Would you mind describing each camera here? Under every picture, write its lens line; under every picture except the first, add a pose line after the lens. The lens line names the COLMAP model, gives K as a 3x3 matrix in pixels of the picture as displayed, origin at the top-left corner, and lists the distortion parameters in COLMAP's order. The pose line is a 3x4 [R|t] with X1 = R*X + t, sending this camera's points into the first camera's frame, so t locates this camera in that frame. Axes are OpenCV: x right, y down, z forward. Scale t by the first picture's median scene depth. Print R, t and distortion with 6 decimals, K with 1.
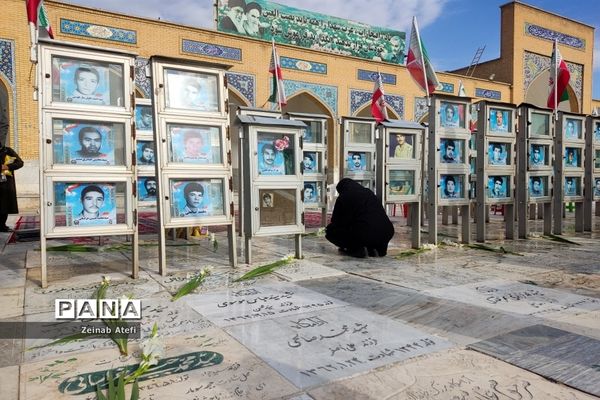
lens RADIAL K [[455.5, 0, 300.8], [0, 455.5, 202.2], [0, 0, 1]] dist [0.058952, -0.065418]
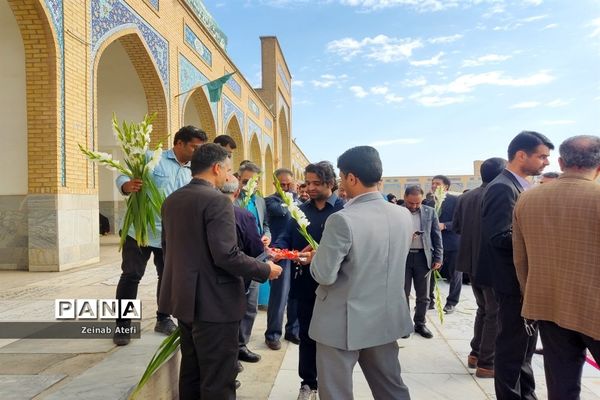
lens RADIAL K [[455.5, 0, 299.6], [0, 455.5, 198.4], [0, 0, 1]] dist [0.058952, -0.065418]
pose [[0.599871, 0.001869, 0.800095, -0.422126], [0.045794, 0.998278, -0.036666, -0.043213], [-0.798785, 0.058635, 0.598752, 0.468343]]
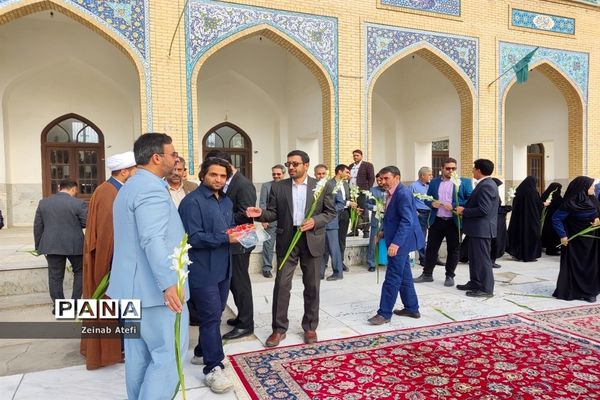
lens RADIAL K [[455.5, 0, 301.2], [0, 455.5, 199.2], [0, 0, 1]] dist [0.058952, -0.065418]
pose [[0.987819, -0.006473, -0.155471, -0.221962], [0.005407, 0.999959, -0.007274, -0.041993], [0.155512, 0.006345, 0.987814, 0.286420]]
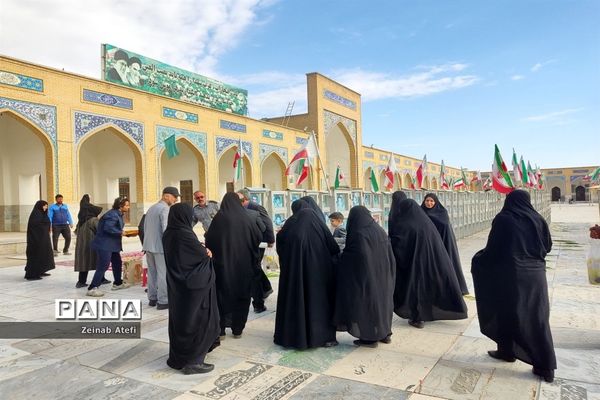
lens RADIAL K [[455.5, 0, 305.2], [0, 455.5, 204.5], [0, 0, 1]] dist [0.058952, -0.065418]
pose [[0.878061, -0.024290, 0.477932, -0.266571], [0.045525, 0.998421, -0.032895, -0.016674], [-0.476379, 0.050642, 0.877781, -0.160608]]
